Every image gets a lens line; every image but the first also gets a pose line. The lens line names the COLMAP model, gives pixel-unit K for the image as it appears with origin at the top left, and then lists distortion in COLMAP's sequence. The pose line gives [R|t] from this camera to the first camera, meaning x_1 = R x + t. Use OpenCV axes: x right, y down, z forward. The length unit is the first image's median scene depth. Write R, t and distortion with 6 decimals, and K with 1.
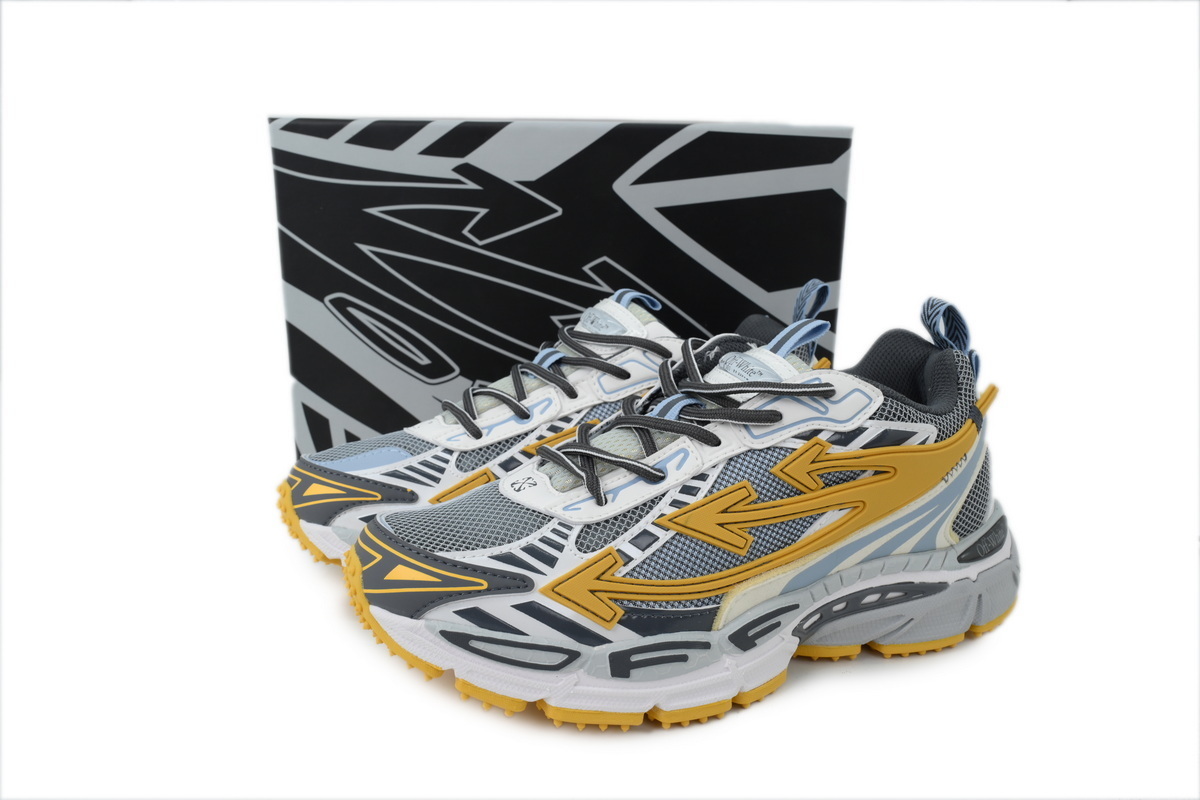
lens RADIAL K [[898.3, 0, 600.0], [0, 898.3, 400.0], [0, 0, 1]] dist [0.007583, 0.000235]
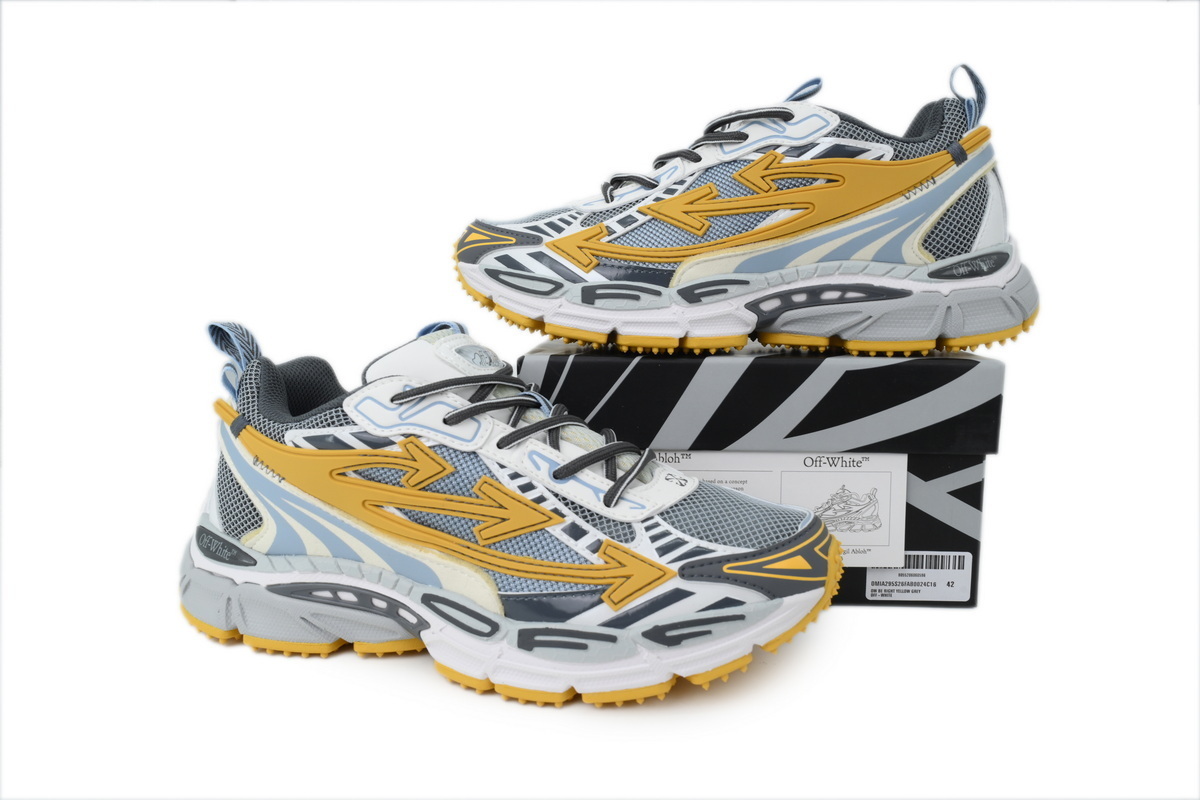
lens RADIAL K [[898.3, 0, 600.0], [0, 898.3, 400.0], [0, 0, 1]] dist [0.007583, 0.000235]
pose [[0.867353, 0.055040, -0.494640, 0.688783], [-0.092538, 0.994370, -0.051620, 0.488400], [0.489014, 0.090546, 0.867564, -0.190330]]
